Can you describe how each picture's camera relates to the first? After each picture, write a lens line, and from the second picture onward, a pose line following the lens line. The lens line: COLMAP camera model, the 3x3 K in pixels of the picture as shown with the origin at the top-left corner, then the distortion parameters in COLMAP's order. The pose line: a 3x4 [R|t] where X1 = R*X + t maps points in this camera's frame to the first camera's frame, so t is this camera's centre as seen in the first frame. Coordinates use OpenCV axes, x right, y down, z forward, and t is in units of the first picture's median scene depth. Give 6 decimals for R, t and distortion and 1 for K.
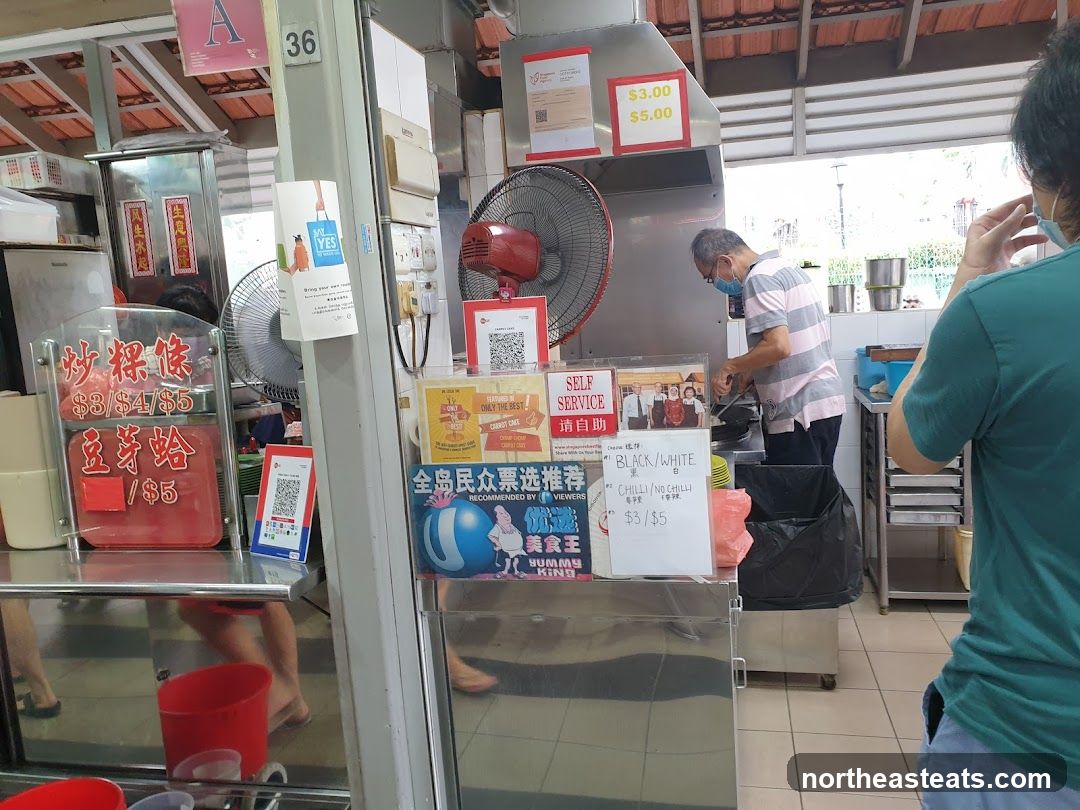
lens RADIAL K [[859.8, 0, 552.2], [0, 859.8, 400.7], [0, 0, 1]] dist [0.060309, -0.005371]
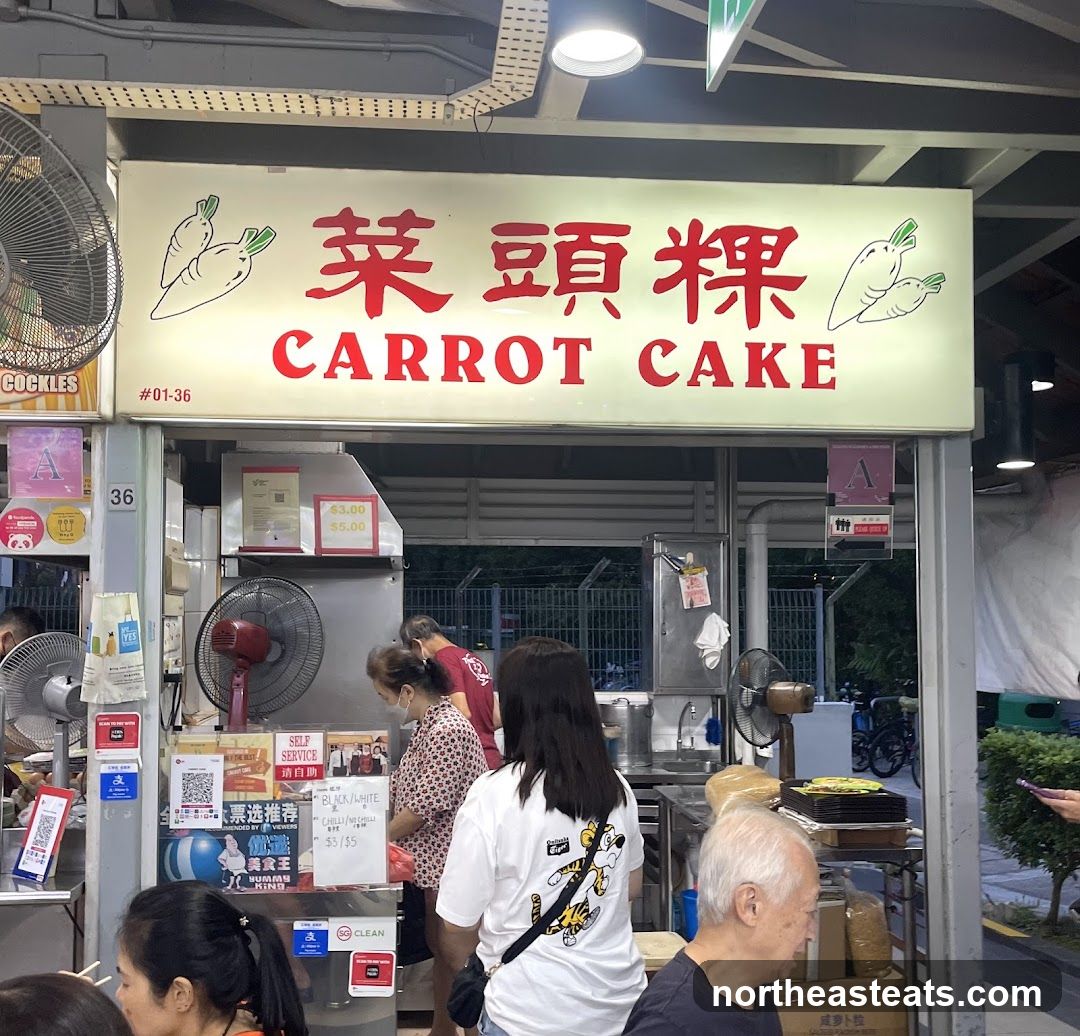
lens RADIAL K [[1185.6, 0, 523.5], [0, 1185.6, 556.4], [0, 0, 1]] dist [0.129068, -0.489289]
pose [[0.951337, 0.080199, 0.297534, -0.212315], [-0.021542, 0.980486, -0.195405, 0.053038], [-0.307399, 0.179486, 0.934500, -0.927874]]
